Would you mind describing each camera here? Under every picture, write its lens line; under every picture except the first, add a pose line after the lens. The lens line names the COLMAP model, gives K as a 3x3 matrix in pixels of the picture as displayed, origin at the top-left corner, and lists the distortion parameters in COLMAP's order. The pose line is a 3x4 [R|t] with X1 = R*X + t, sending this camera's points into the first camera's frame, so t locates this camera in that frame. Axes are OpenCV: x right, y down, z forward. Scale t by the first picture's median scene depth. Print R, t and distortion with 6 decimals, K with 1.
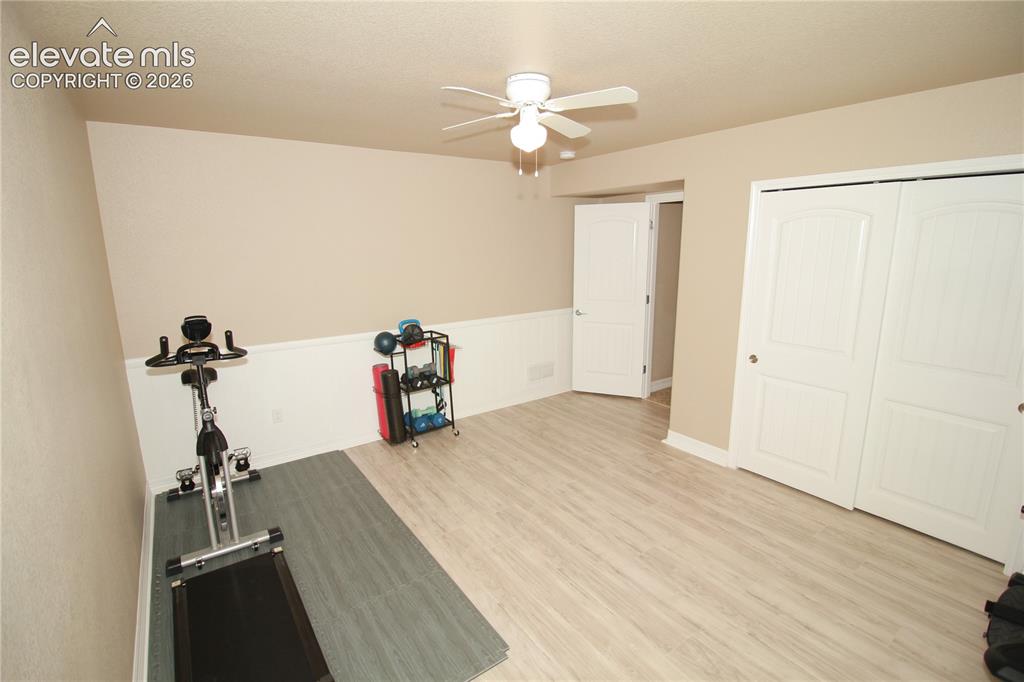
lens RADIAL K [[472.8, 0, 512.0], [0, 472.8, 341.0], [0, 0, 1]] dist [0.001186, -0.000205]
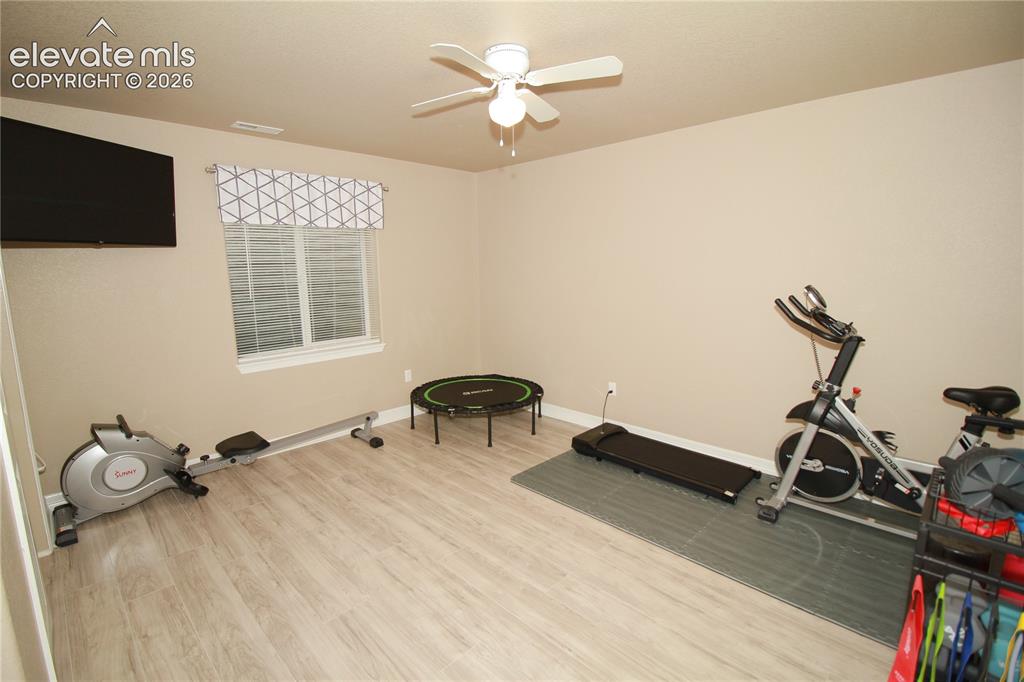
lens RADIAL K [[472.8, 0, 512.0], [0, 472.8, 341.0], [0, 0, 1]] dist [0.001186, -0.000205]
pose [[-0.984651, 0.051815, -0.166668, 0.177613], [-0.011897, 0.932771, 0.360273, -0.287464], [0.174130, 0.356726, -0.917837, 1.745436]]
